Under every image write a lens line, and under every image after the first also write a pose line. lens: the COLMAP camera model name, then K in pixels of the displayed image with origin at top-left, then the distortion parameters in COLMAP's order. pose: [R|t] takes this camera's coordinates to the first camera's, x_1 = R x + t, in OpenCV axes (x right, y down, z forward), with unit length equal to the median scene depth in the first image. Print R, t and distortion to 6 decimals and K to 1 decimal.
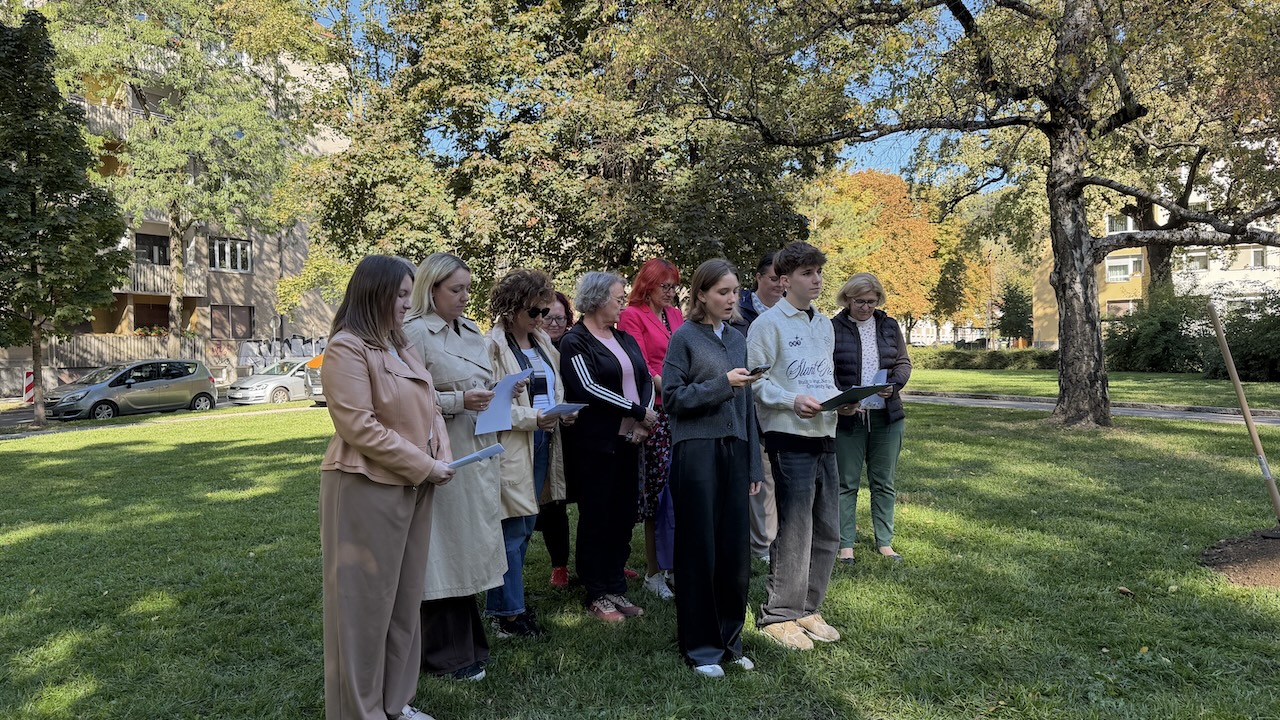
lens RADIAL K [[886.8, 0, 632.1], [0, 886.8, 369.2], [0, 0, 1]] dist [0.041757, -0.057234]
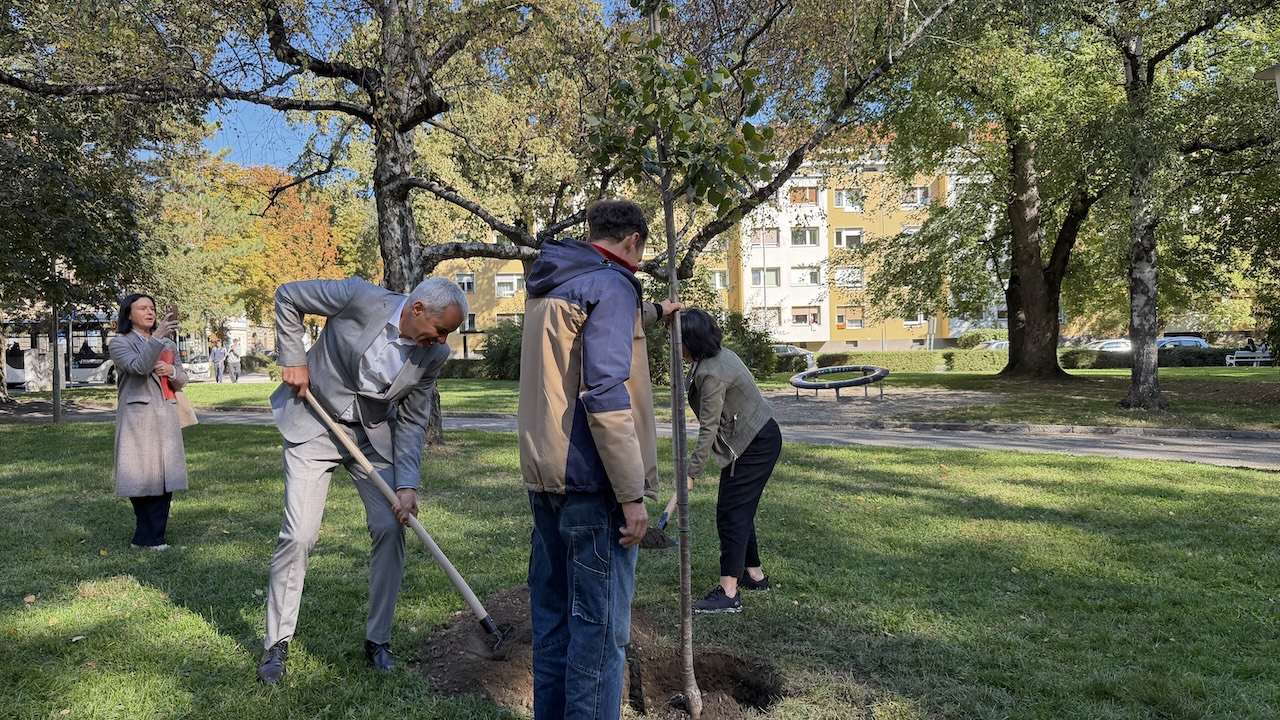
lens RADIAL K [[886.8, 0, 638.5], [0, 886.8, 347.5], [0, 0, 1]] dist [0.041757, -0.057234]
pose [[0.805462, 0.003289, 0.592638, 0.073592], [0.016426, 0.999476, -0.027873, -0.004645], [-0.592419, 0.032186, 0.804987, 0.057663]]
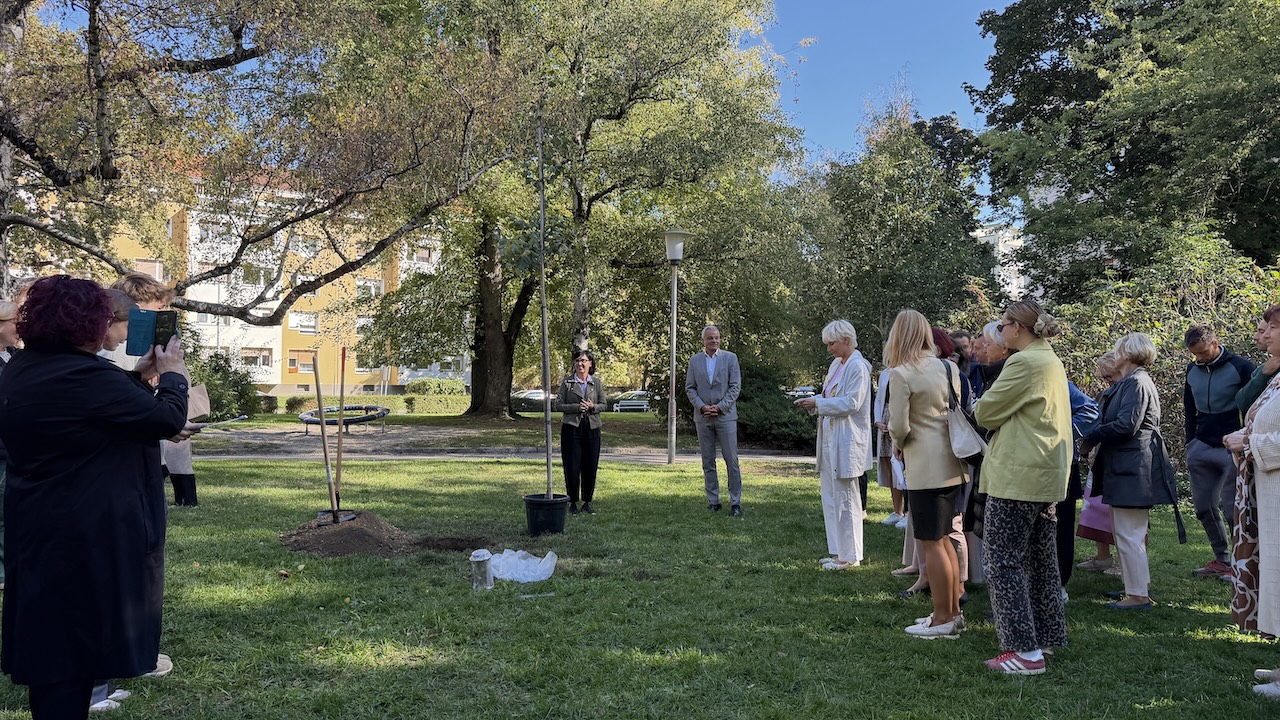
lens RADIAL K [[886.8, 0, 659.3], [0, 886.8, 346.0], [0, 0, 1]] dist [0.041757, -0.057234]
pose [[0.286475, 0.070932, 0.955458, -0.107687], [0.005224, 0.997125, -0.075591, 0.003901], [-0.958074, 0.026646, 0.285281, 0.016992]]
